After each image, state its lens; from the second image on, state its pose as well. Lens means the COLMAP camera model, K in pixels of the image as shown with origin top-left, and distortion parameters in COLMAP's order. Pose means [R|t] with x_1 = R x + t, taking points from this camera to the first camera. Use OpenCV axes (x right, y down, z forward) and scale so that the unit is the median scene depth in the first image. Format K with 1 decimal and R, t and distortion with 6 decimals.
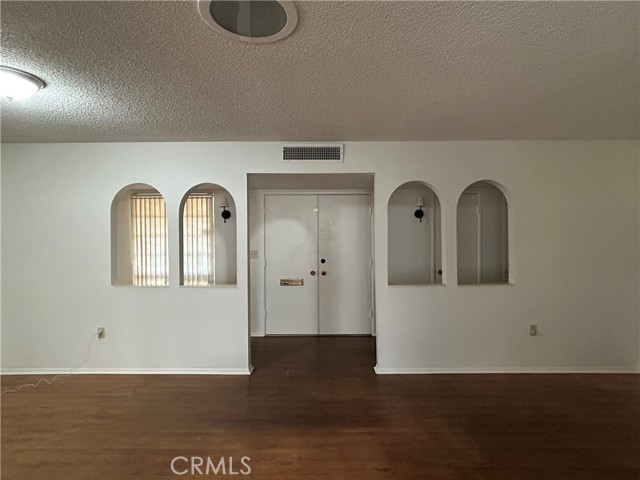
lens RADIAL K [[346.5, 0, 315.2], [0, 346.5, 242.6], [0, 0, 1]] dist [-0.001734, 0.008297]
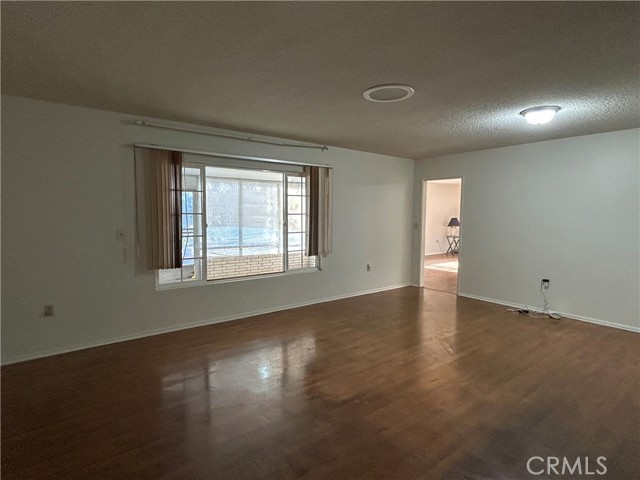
lens RADIAL K [[346.5, 0, 319.3], [0, 346.5, 234.6], [0, 0, 1]] dist [-0.001734, 0.008297]
pose [[-0.786147, 0.031653, -0.617228, 0.511575], [-0.029784, 0.995587, 0.088991, -0.002845], [0.617321, 0.088344, -0.781735, 0.879729]]
